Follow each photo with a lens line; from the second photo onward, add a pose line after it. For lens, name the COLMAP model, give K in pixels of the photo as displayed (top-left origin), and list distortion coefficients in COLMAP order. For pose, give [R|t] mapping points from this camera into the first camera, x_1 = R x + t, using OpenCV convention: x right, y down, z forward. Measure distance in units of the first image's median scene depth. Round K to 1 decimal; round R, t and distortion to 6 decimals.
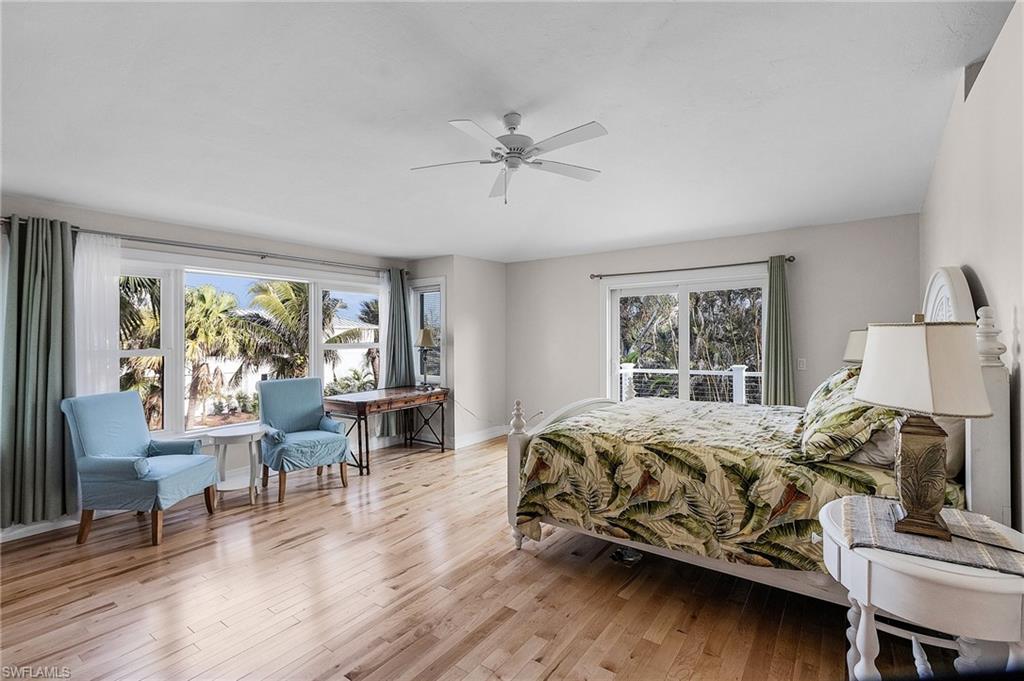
lens RADIAL K [[474.6, 0, 504.5], [0, 474.6, 339.7], [0, 0, 1]] dist [0.004169, 0.000620]
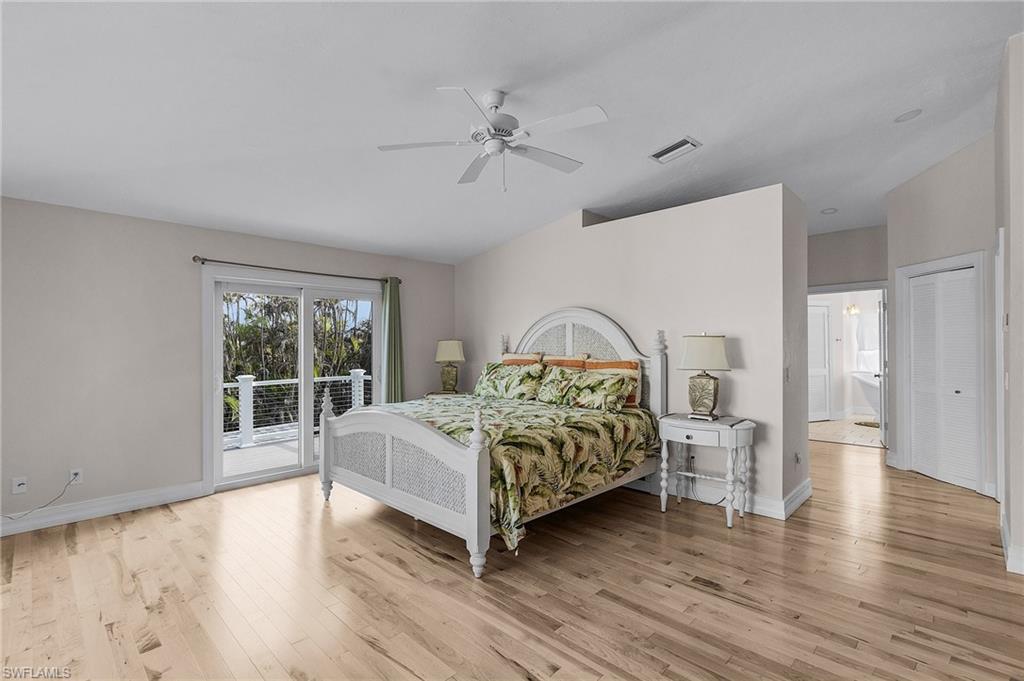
lens RADIAL K [[467.5, 0, 497.6], [0, 467.5, 350.3], [0, 0, 1]] dist [0.001295, 0.000112]
pose [[0.148571, -0.003248, 0.988896, -0.977859], [0.006715, 0.999975, 0.002276, 0.013465], [-0.988879, 0.006302, 0.148589, 0.976909]]
